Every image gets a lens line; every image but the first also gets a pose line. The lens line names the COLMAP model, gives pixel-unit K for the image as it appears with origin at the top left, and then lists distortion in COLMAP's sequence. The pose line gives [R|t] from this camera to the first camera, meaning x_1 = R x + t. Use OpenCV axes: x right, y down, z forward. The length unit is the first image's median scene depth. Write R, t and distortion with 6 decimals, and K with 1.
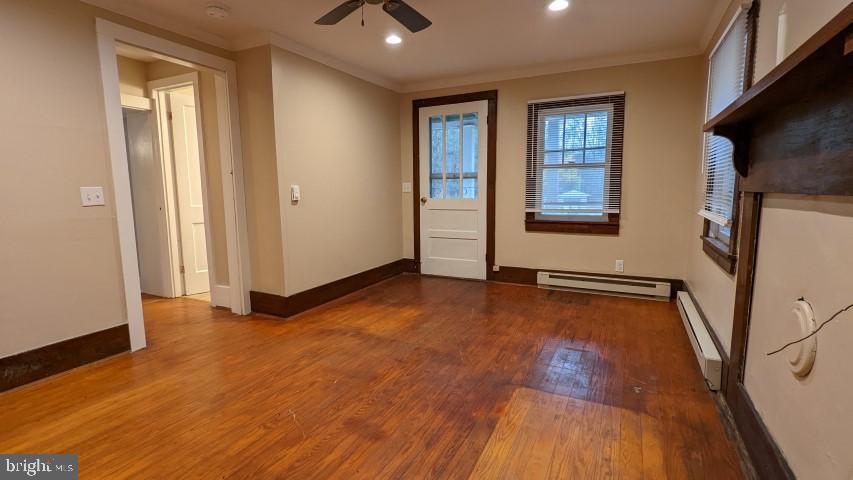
lens RADIAL K [[403.2, 0, 423.2], [0, 403.2, 236.6], [0, 0, 1]] dist [-0.001020, -0.000438]
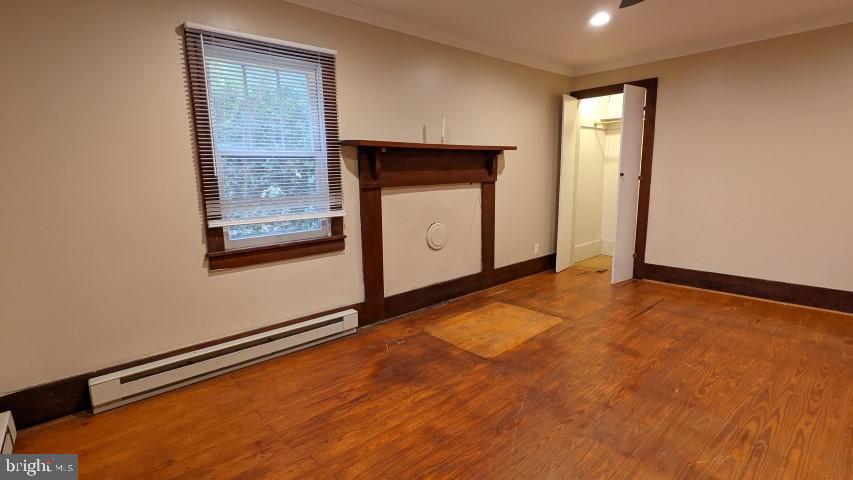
lens RADIAL K [[403.2, 0, 424.9], [0, 403.2, 243.4], [0, 0, 1]] dist [-0.001020, -0.000438]
pose [[-0.929429, -0.041370, 0.366676, -0.002015], [0.071711, 0.954501, 0.289458, -0.220176], [-0.361967, 0.295325, -0.884174, 1.519702]]
